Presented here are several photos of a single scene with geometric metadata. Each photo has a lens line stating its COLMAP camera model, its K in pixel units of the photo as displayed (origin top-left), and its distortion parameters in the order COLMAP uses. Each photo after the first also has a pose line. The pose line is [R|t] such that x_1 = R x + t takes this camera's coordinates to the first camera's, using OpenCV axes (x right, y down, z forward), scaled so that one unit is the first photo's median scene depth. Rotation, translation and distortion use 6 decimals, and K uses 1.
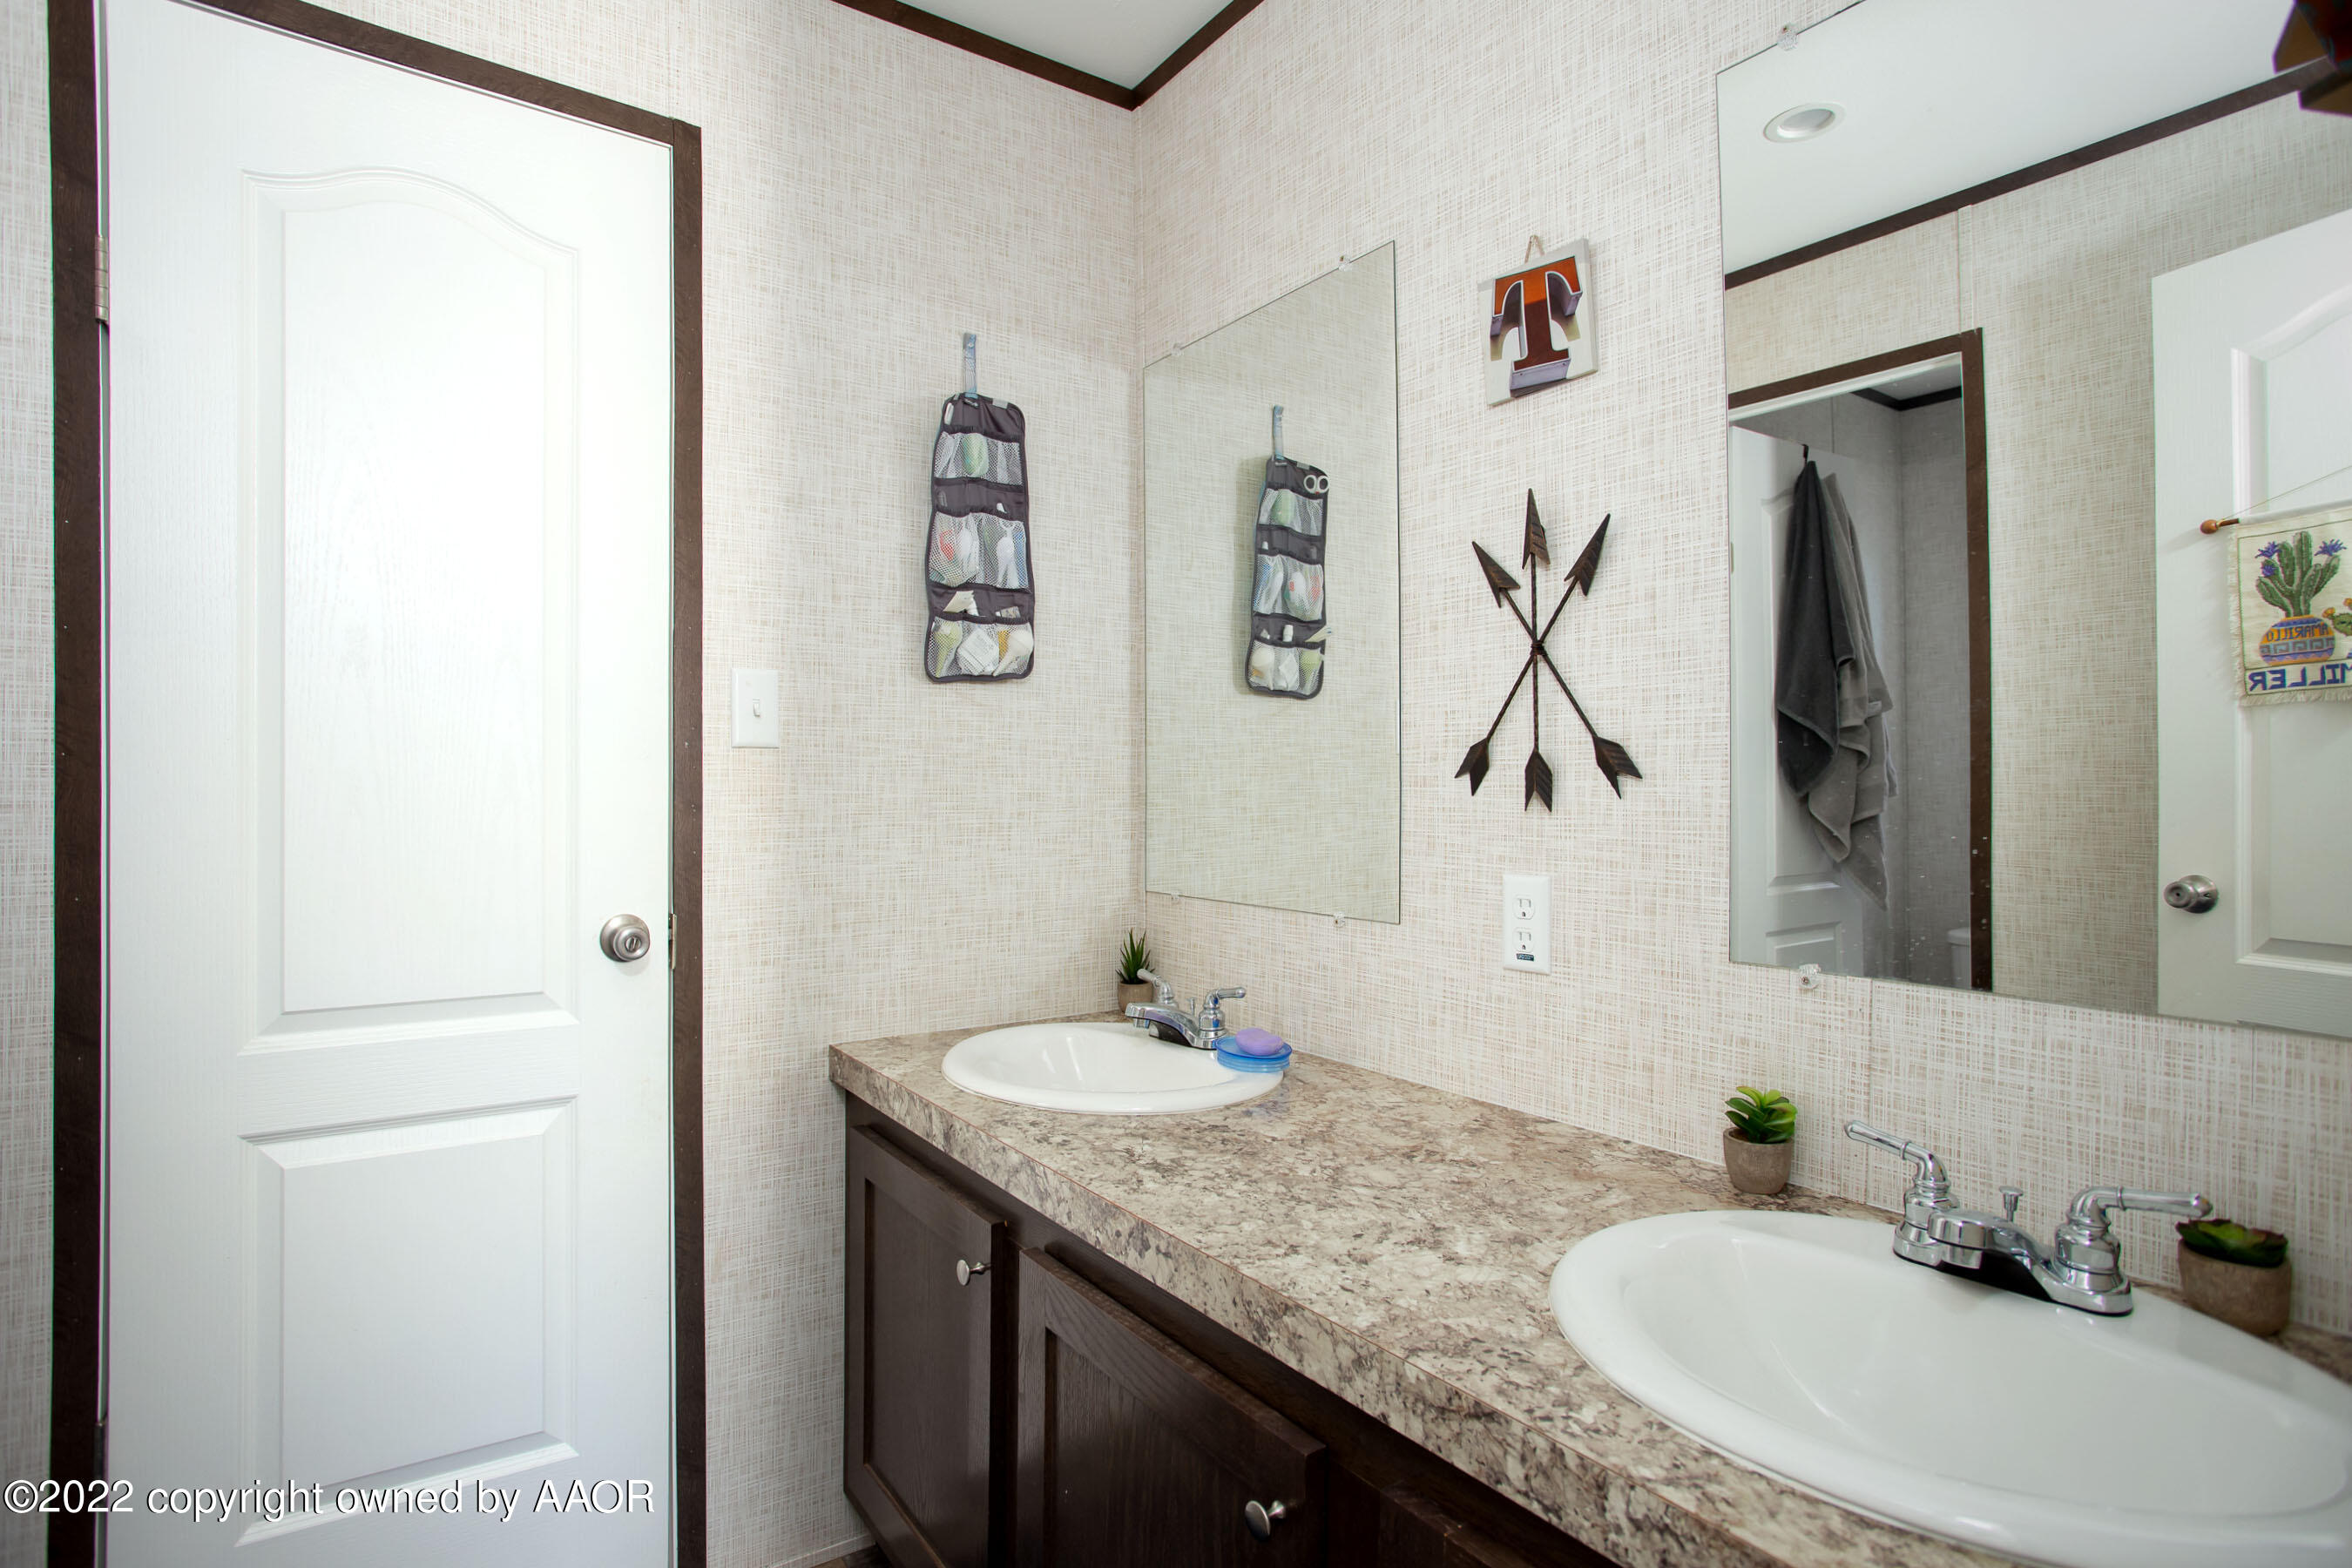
lens RADIAL K [[1166.2, 0, 1156.9], [0, 1166.2, 778.9], [0, 0, 1]] dist [-0.065592, 0.031651]
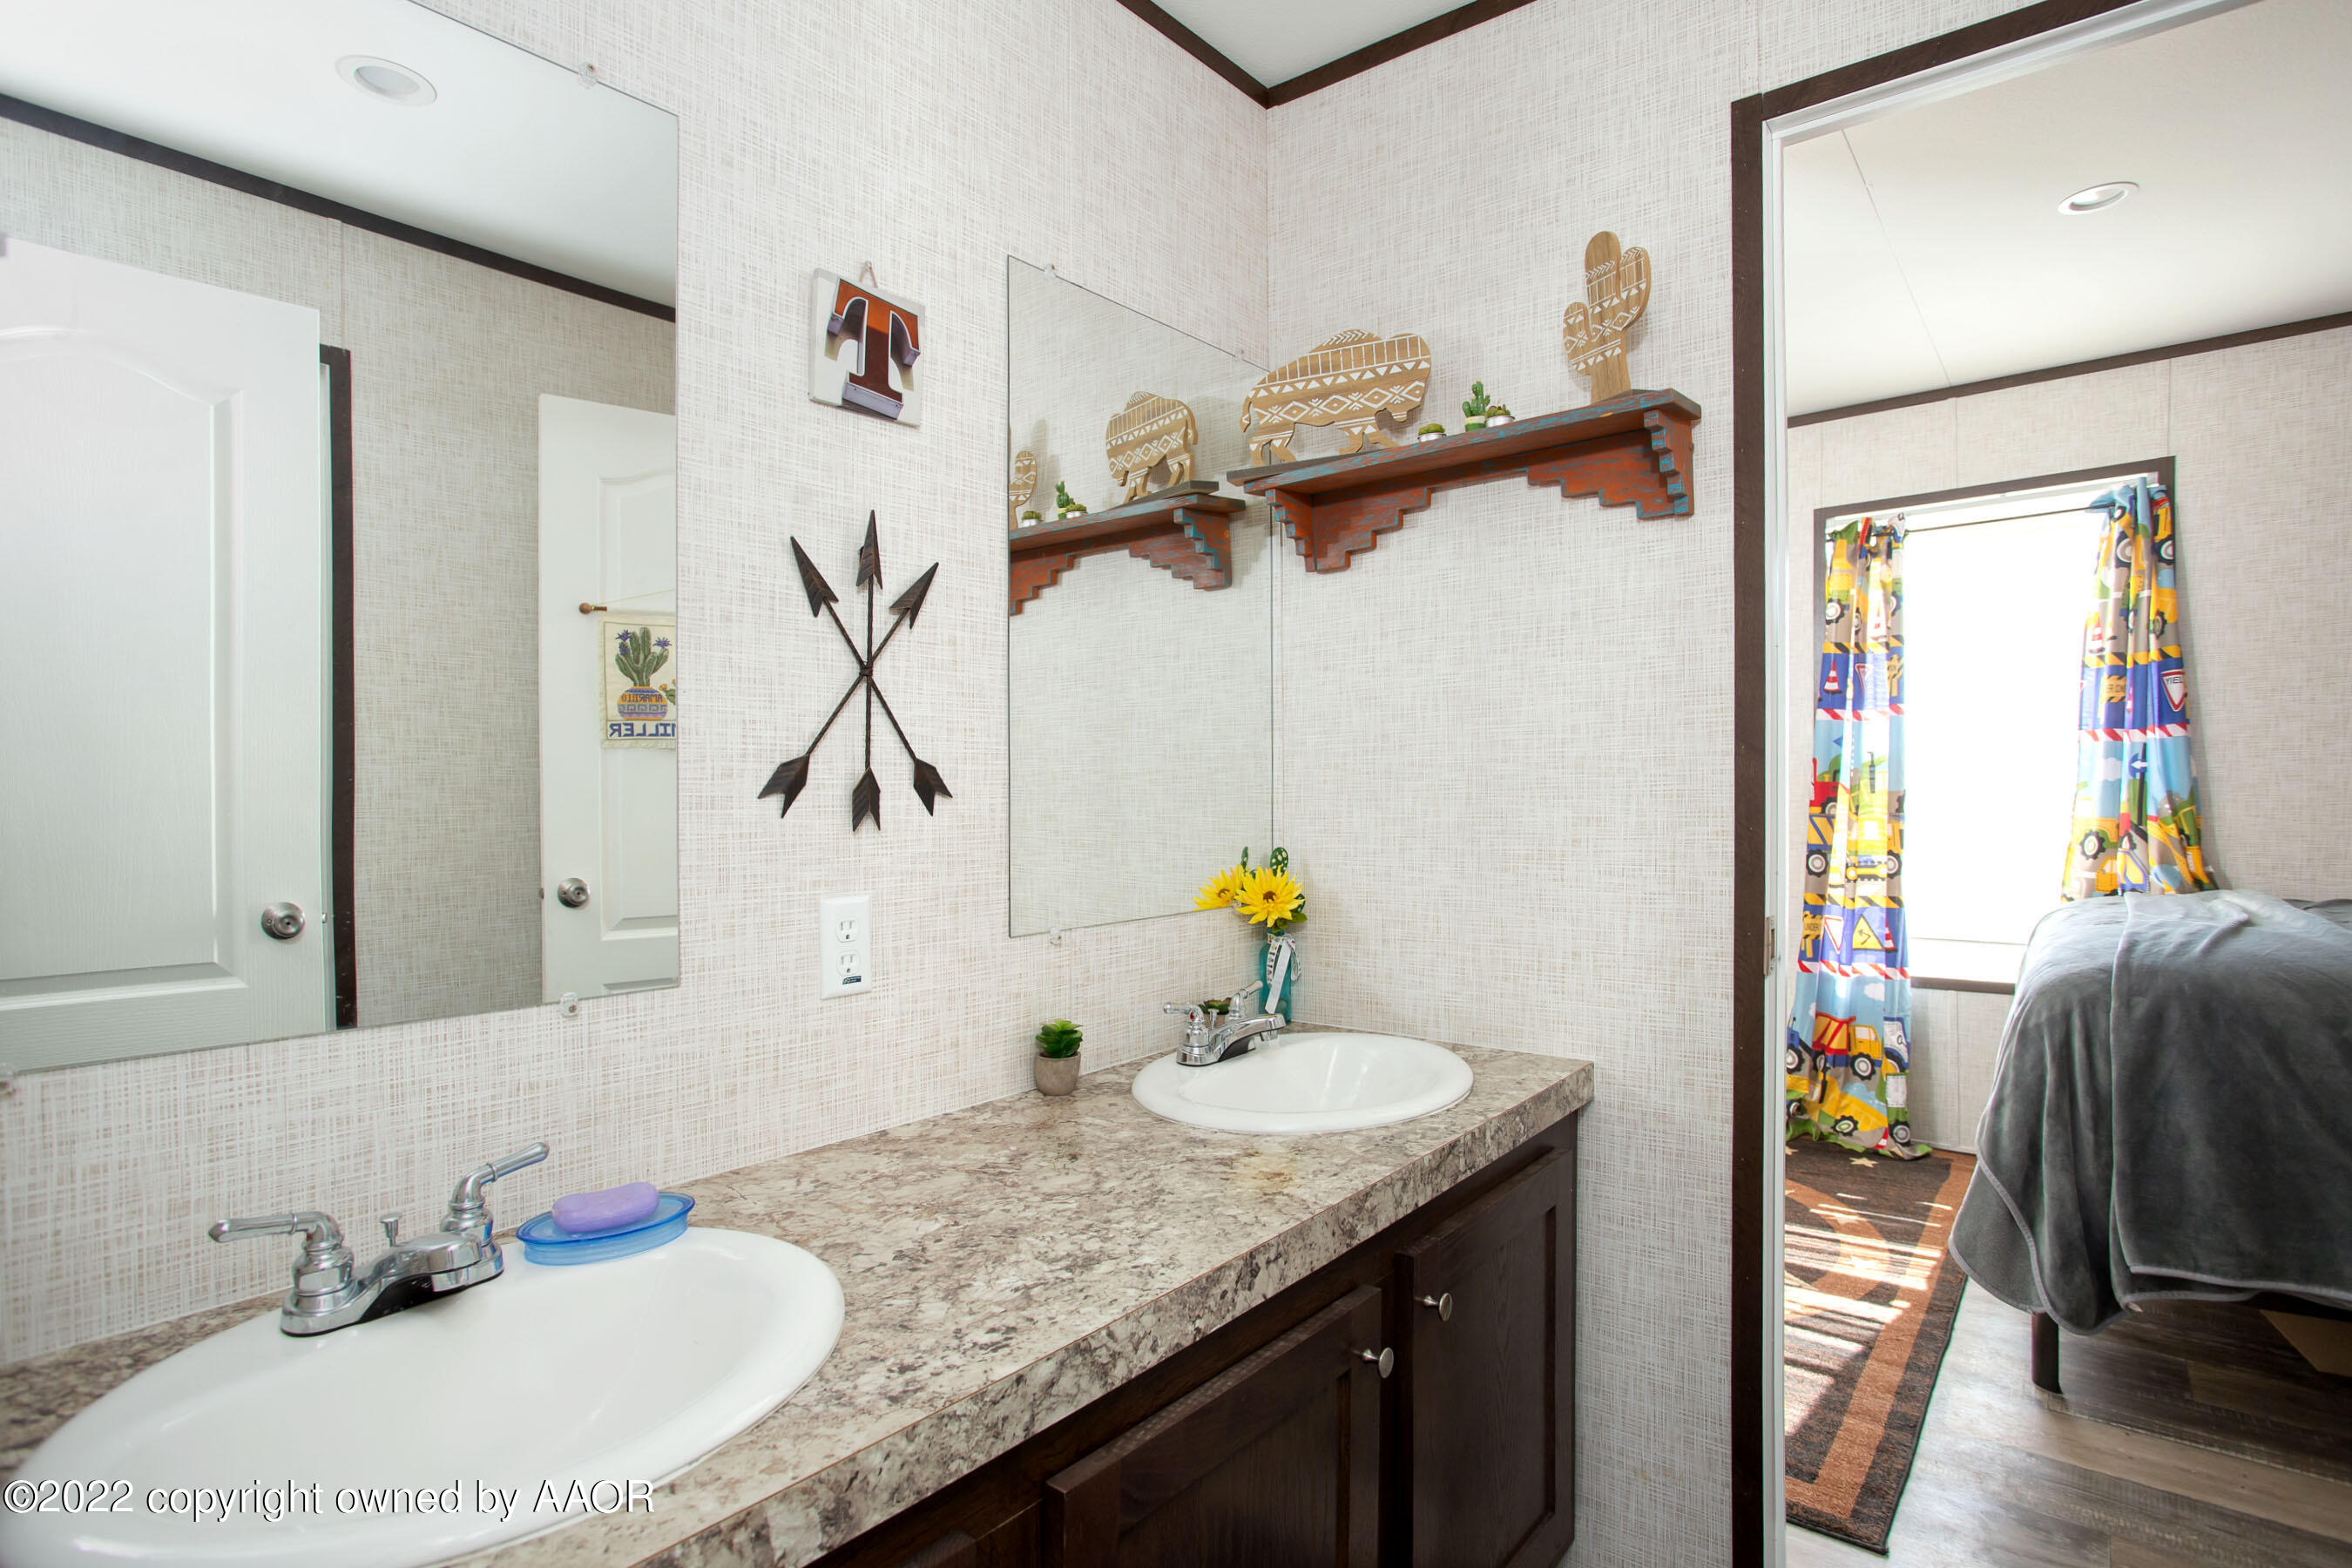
lens RADIAL K [[1169.4, 0, 1163.3], [0, 1169.4, 795.7], [0, 0, 1]] dist [-0.114411, 0.115038]
pose [[-0.270771, 0.006871, 0.962619, -0.741568], [0.010355, 0.999937, -0.004225, 0.004758], [-0.962588, 0.008824, -0.270825, 1.070969]]
